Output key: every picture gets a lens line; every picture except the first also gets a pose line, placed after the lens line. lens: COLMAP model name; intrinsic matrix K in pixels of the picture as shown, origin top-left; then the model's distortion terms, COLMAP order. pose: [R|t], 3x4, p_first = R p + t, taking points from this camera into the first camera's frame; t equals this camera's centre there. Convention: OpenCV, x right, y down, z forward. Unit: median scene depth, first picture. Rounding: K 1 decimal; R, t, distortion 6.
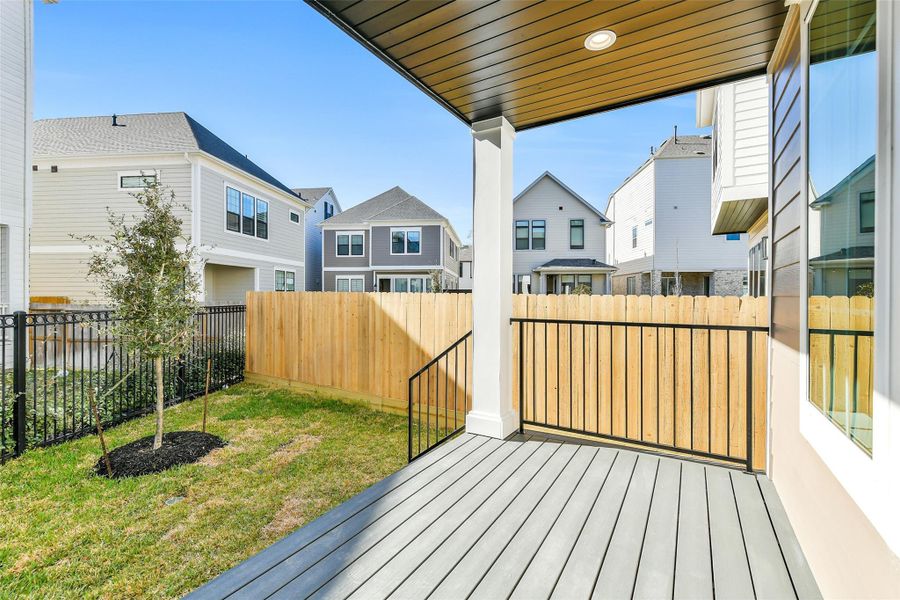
lens RADIAL K [[388.4, 0, 450.6], [0, 388.4, 298.0], [0, 0, 1]] dist [0.002985, -0.001965]
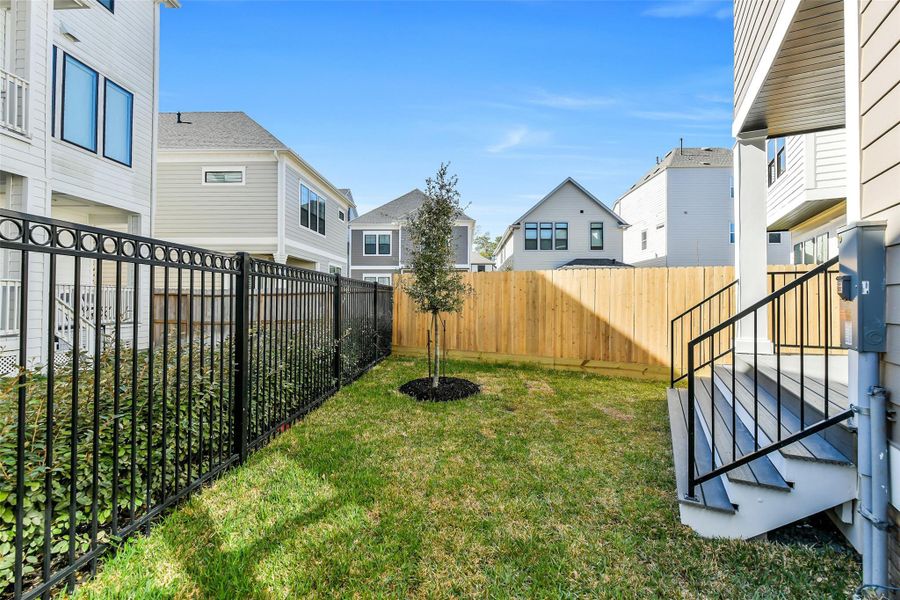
lens RADIAL K [[388.4, 0, 451.0], [0, 388.4, 297.4], [0, 0, 1]] dist [0.002985, -0.001965]
pose [[0.997774, 0.001491, 0.066662, -0.225407], [-0.000451, 0.999878, -0.015605, 0.035138], [-0.066677, 0.015540, 0.997654, -0.068166]]
